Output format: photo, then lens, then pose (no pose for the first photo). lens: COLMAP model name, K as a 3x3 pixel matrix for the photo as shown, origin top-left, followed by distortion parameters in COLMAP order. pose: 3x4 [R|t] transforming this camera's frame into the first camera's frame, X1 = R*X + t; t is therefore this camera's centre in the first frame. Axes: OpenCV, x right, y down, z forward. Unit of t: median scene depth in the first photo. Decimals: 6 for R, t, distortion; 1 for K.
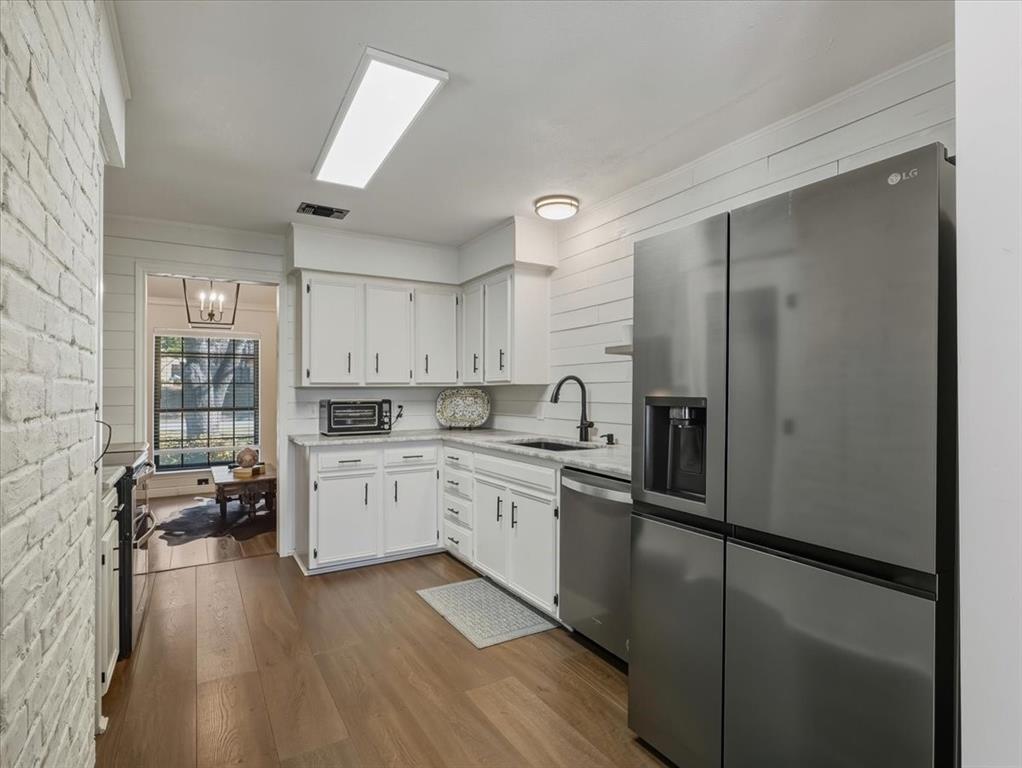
lens RADIAL K [[518.5, 0, 511.3], [0, 518.5, 385.8], [0, 0, 1]] dist [-0.008204, 0.003233]
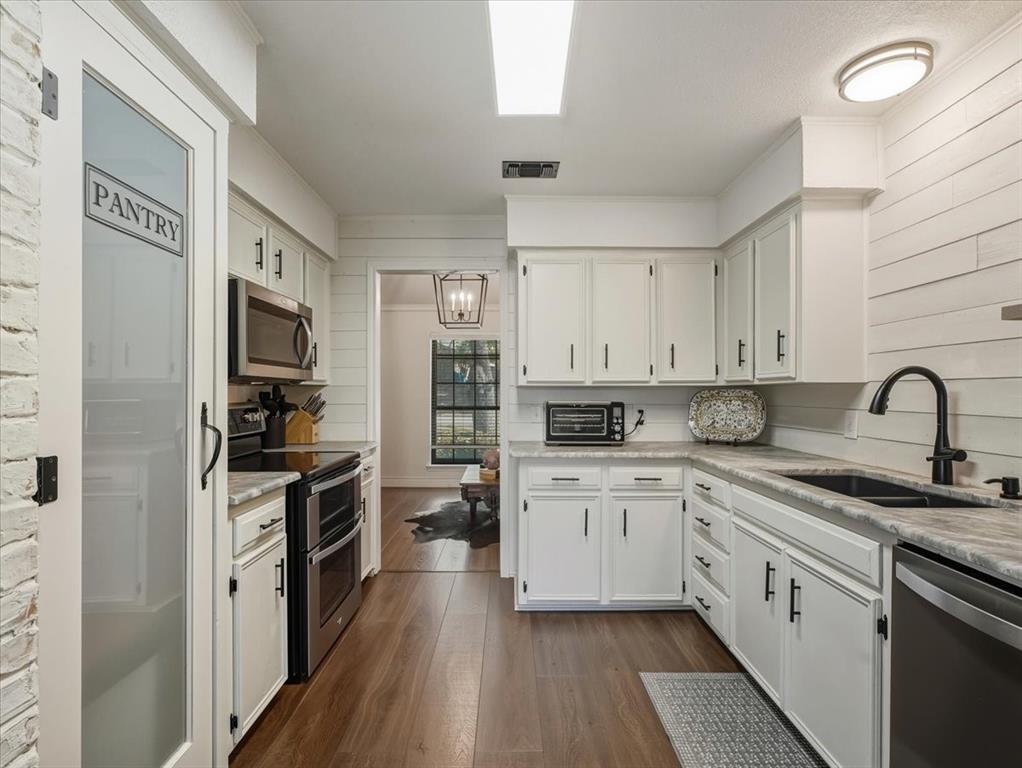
lens RADIAL K [[518.5, 0, 508.2], [0, 518.5, 386.7], [0, 0, 1]] dist [-0.008204, 0.003233]
pose [[0.860178, 0.001484, -0.509993, 0.019584], [-0.001046, 0.999999, 0.001146, 0.001987], [0.509994, -0.000452, 0.860178, 0.253886]]
